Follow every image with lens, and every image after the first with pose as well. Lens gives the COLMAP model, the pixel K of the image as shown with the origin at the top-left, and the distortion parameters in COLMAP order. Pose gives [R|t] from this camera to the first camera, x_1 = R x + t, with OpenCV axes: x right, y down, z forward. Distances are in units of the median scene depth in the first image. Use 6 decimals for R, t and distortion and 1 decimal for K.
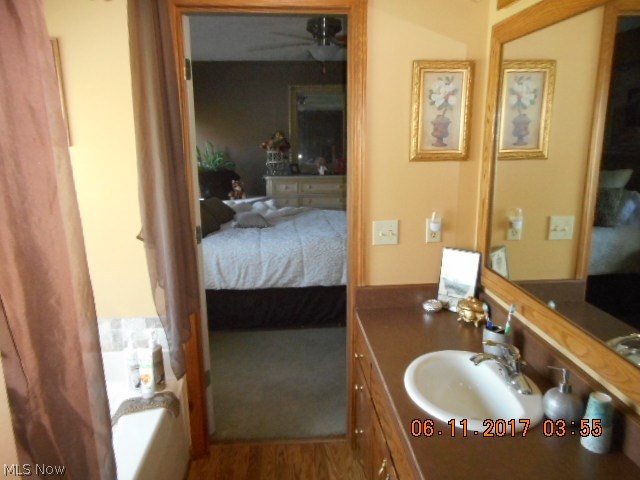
lens RADIAL K [[479.4, 0, 319.4], [0, 479.4, 240.3], [0, 0, 1]] dist [0.013477, -0.004499]
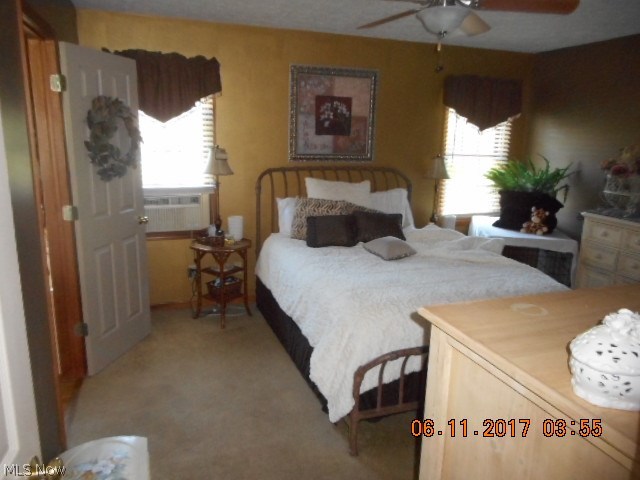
lens RADIAL K [[479.4, 0, 319.2], [0, 479.4, 239.4], [0, 0, 1]] dist [0.013477, -0.004499]
pose [[0.251858, 0.231515, -0.939664, 0.432339], [-0.234867, 0.956558, 0.172726, -0.124962], [0.938832, 0.177194, 0.295292, 0.468678]]
